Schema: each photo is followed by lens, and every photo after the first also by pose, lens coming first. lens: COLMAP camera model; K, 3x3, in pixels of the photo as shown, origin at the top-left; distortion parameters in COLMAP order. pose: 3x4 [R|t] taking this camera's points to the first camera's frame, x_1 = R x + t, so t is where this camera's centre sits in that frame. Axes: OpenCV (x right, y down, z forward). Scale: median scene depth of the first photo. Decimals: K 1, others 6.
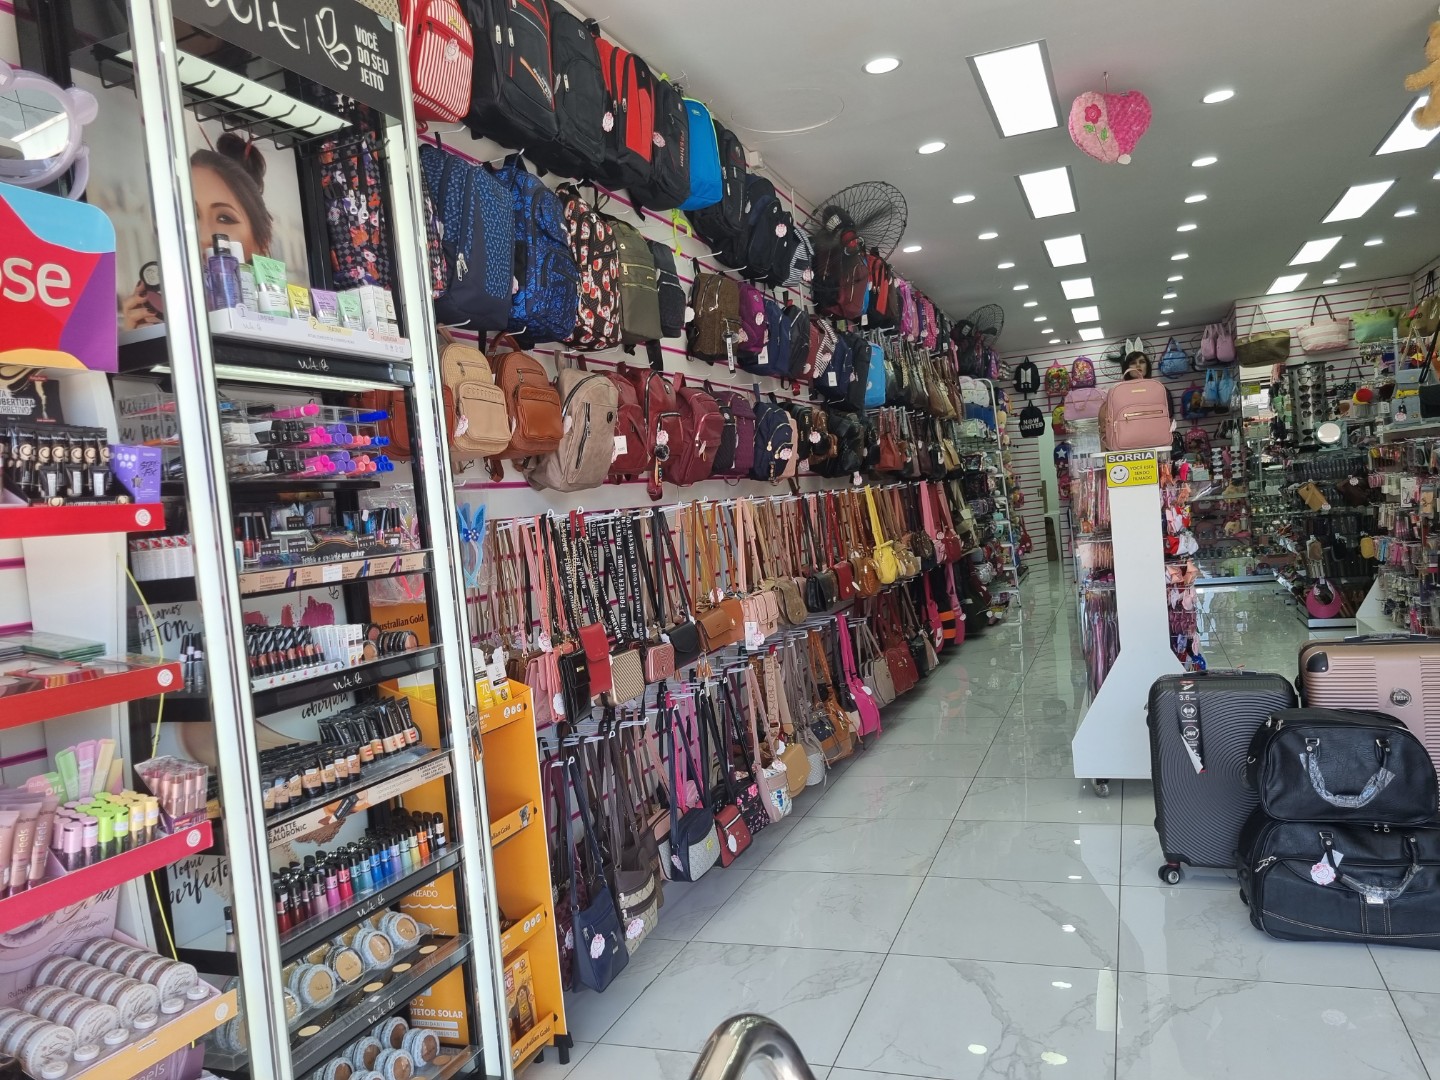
lens RADIAL K [[1081.0, 0, 726.8], [0, 1081.0, 551.6], [0, 0, 1]] dist [0.054426, -0.033023]
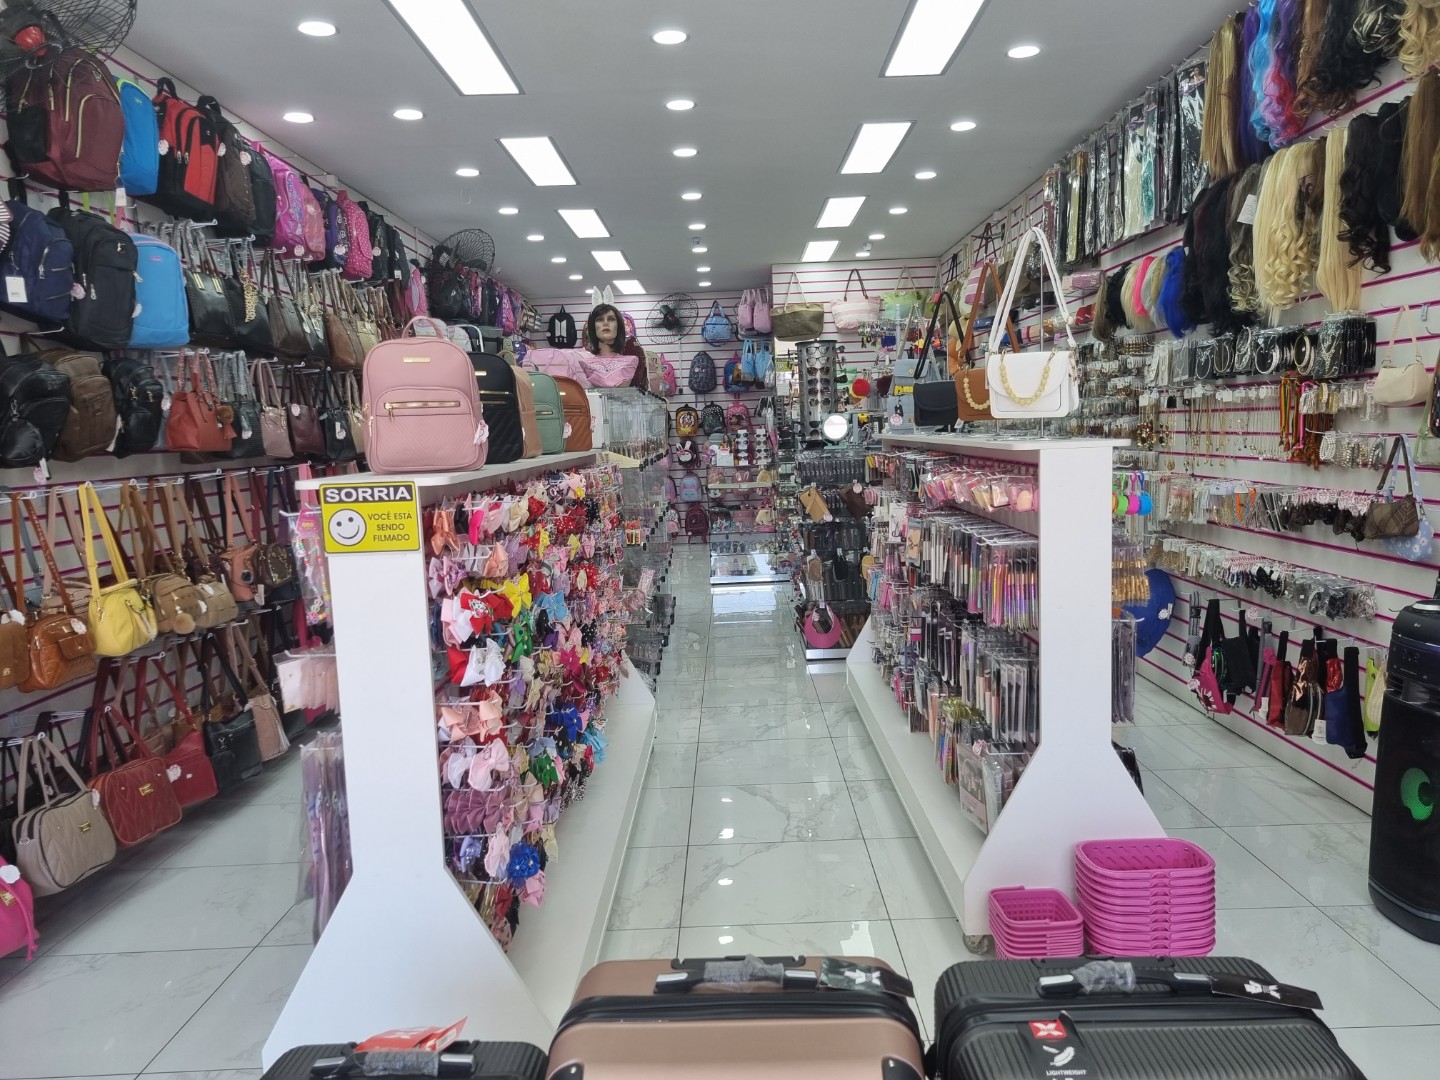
lens RADIAL K [[1081.0, 0, 734.0], [0, 1081.0, 555.0], [0, 0, 1]] dist [0.054426, -0.033023]
pose [[0.934215, 0.013465, 0.356456, 0.218785], [-0.031323, 0.998524, 0.044374, -0.053712], [-0.355332, -0.052620, 0.933258, 0.299940]]
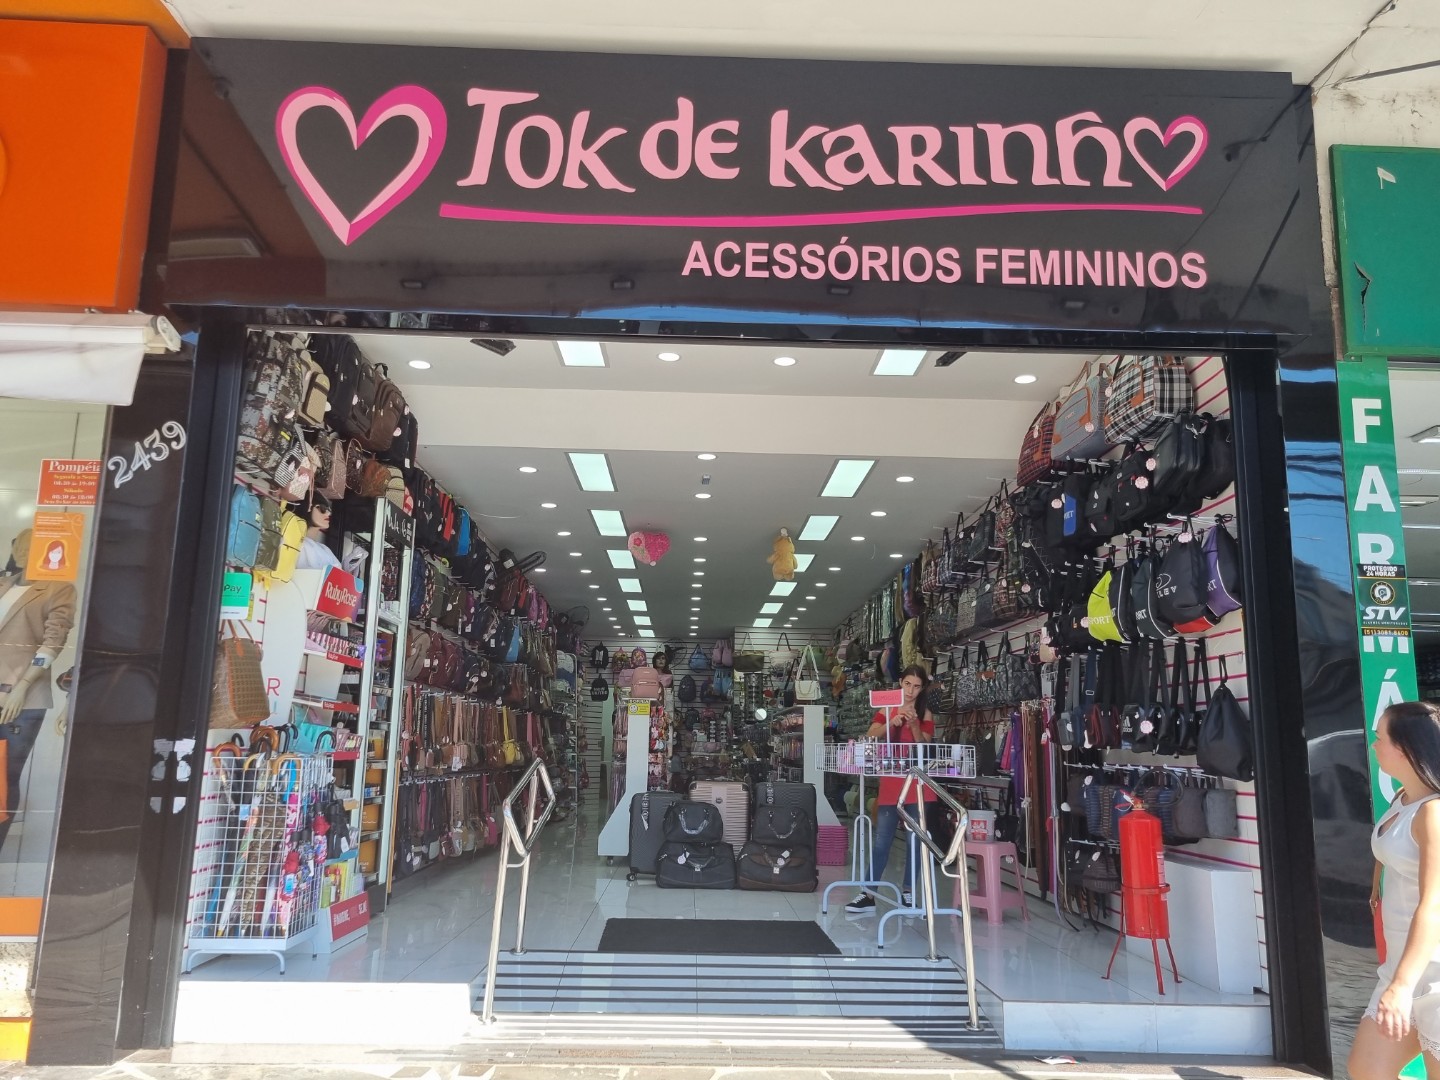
lens RADIAL K [[1081.0, 0, 711.9], [0, 1081.0, 570.9], [0, 0, 1]] dist [0.054426, -0.033023]
pose [[0.922515, 0.170170, 0.346422, -0.182818], [-0.088856, 0.967086, -0.238431, 0.103171], [-0.375593, 0.189174, 0.907272, -0.674458]]
